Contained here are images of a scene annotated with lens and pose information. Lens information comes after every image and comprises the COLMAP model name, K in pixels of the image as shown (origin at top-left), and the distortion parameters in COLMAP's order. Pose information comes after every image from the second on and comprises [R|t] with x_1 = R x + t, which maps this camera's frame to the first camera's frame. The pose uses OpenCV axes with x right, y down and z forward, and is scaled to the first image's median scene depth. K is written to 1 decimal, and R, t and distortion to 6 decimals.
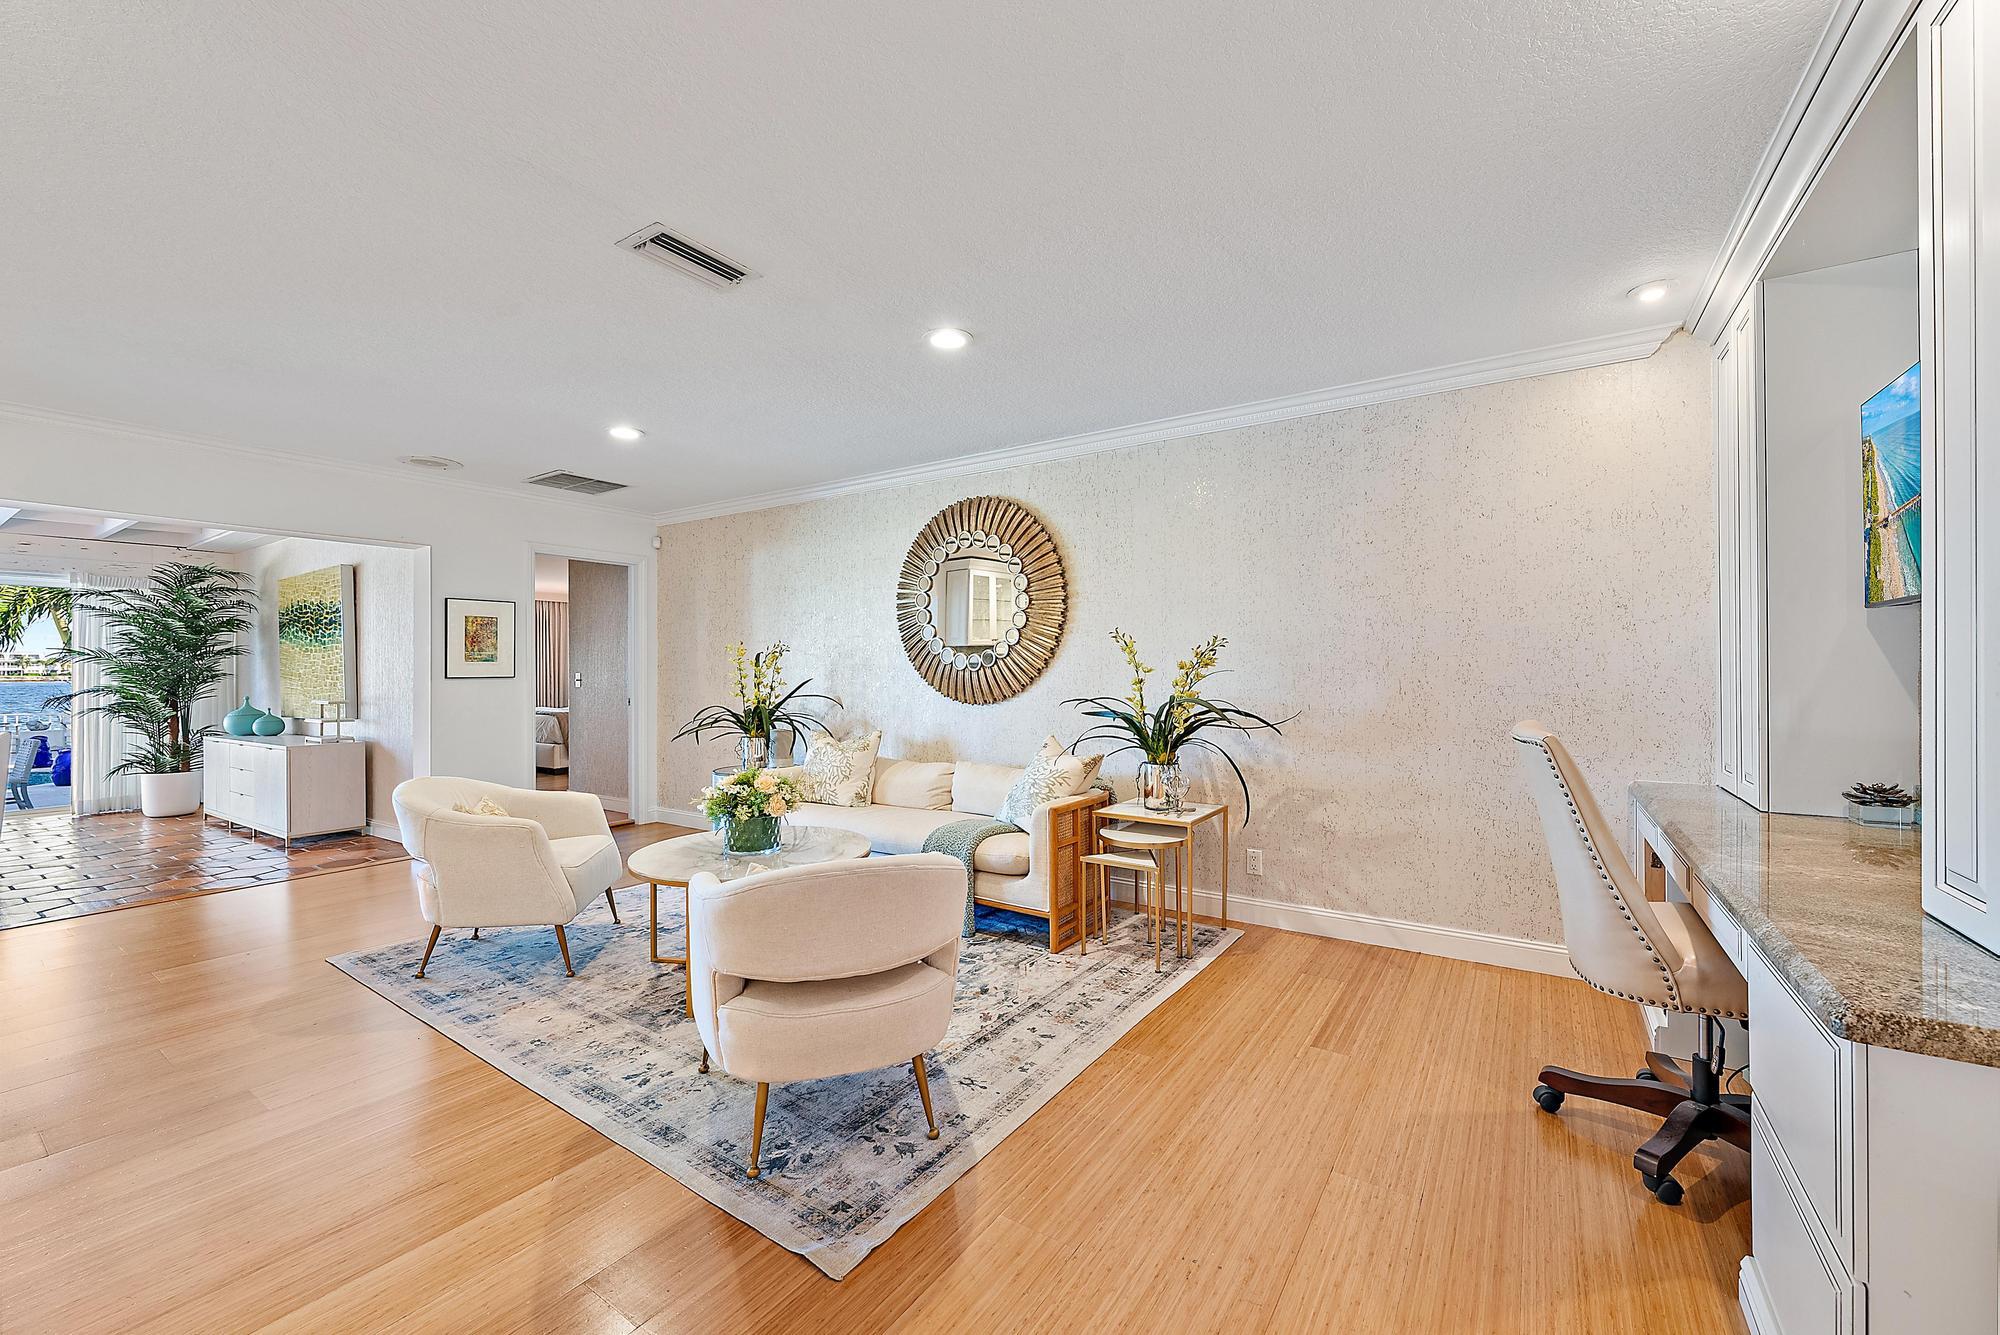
lens RADIAL K [[798.1, 0, 1006.7], [0, 798.1, 661.5], [0, 0, 1]] dist [-0.000702, -0.000167]
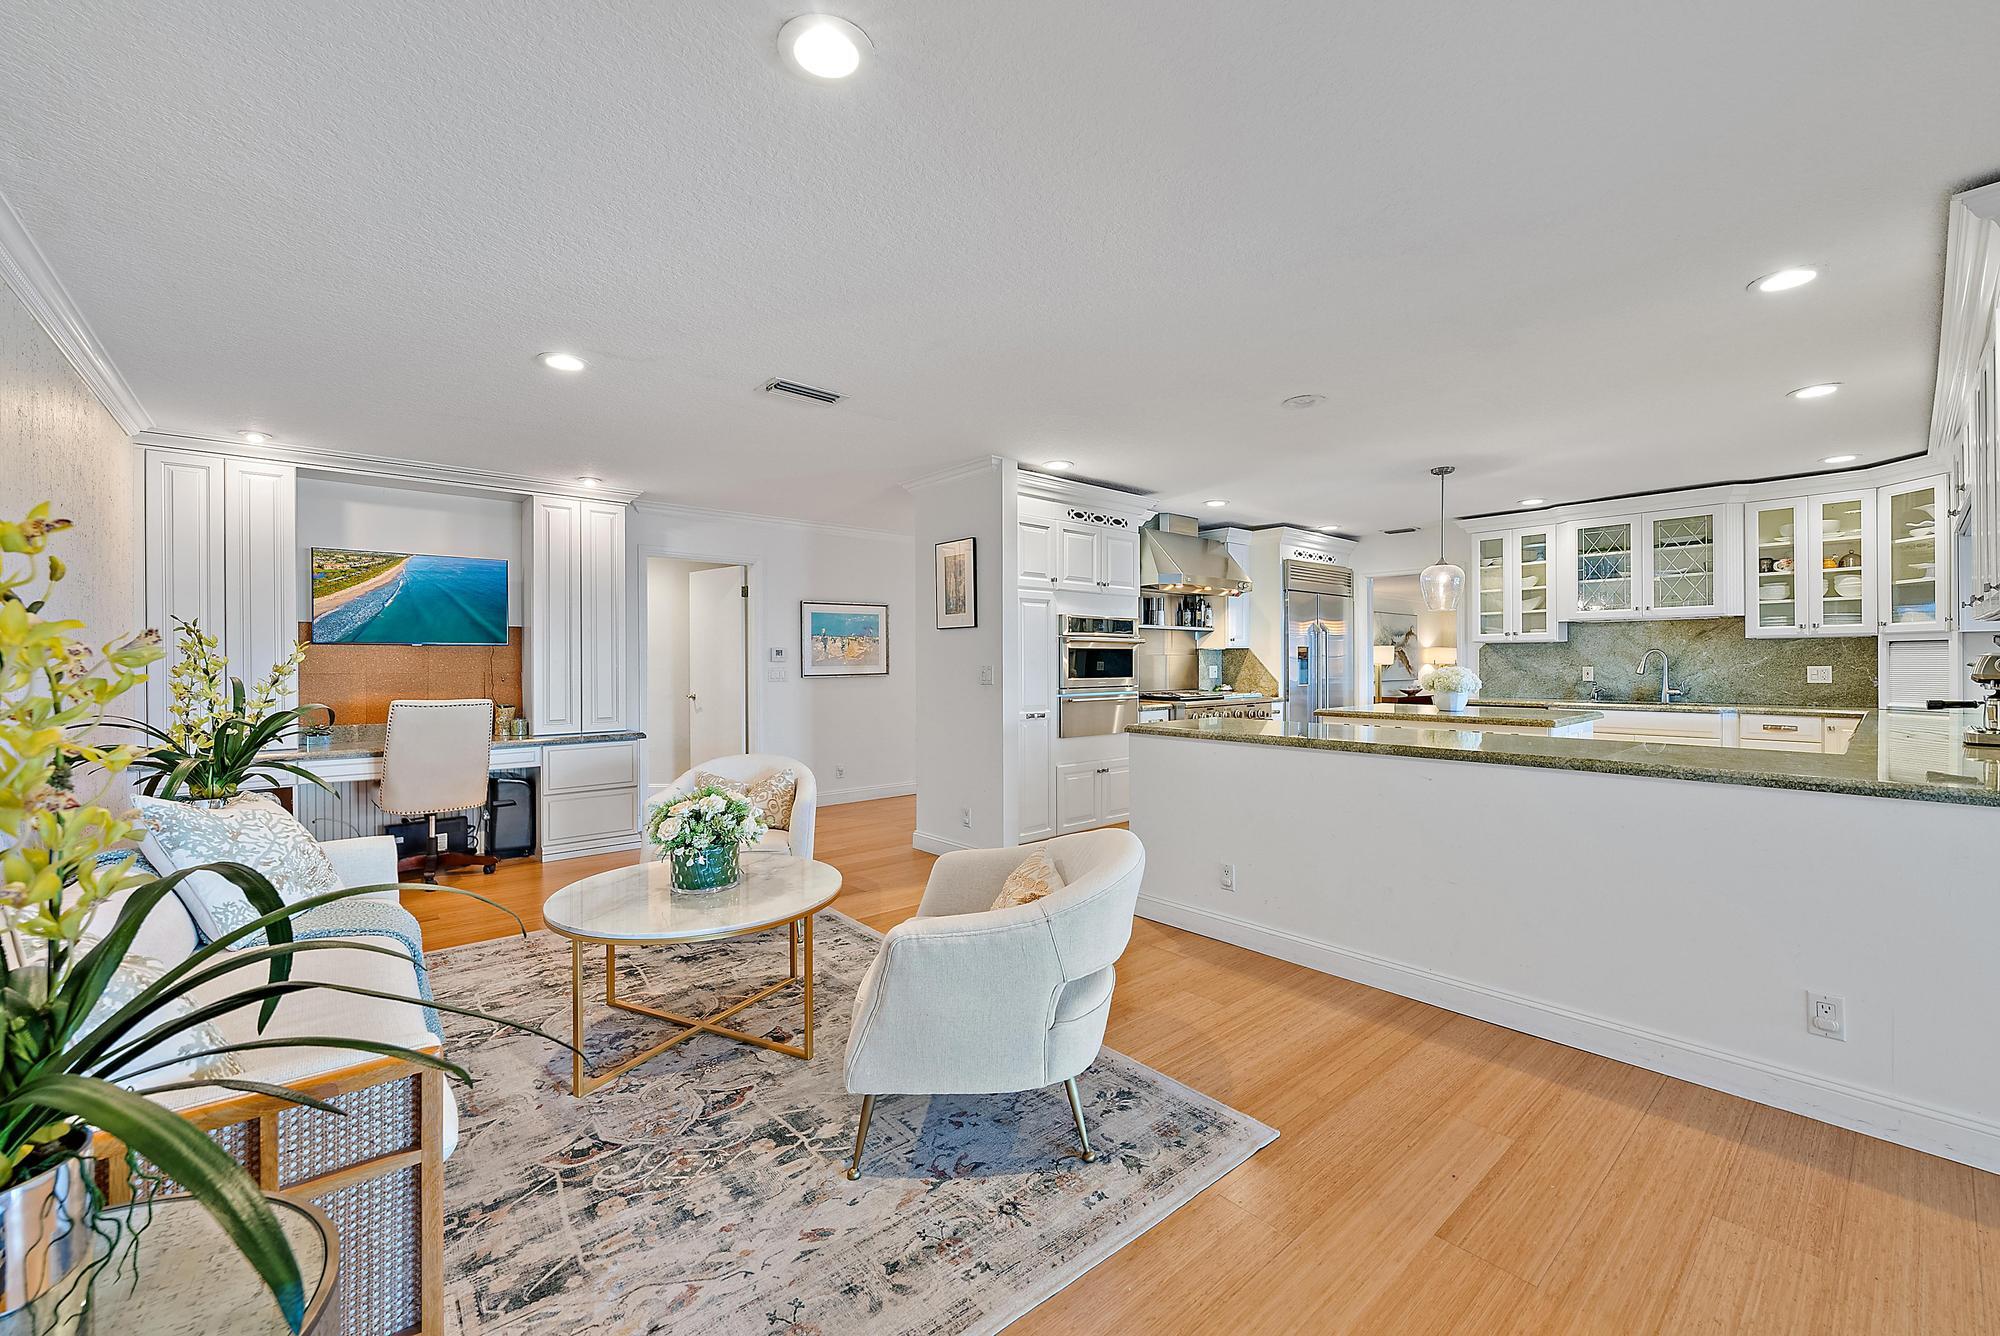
lens RADIAL K [[798.1, 0, 1006.7], [0, 798.1, 662.0], [0, 0, 1]] dist [-0.000702, -0.000167]
pose [[-0.965250, 0.008013, 0.261205, -1.025119], [0.007100, 0.999965, -0.004439, 0.003455], [-0.261231, -0.002430, -0.965273, 2.093843]]
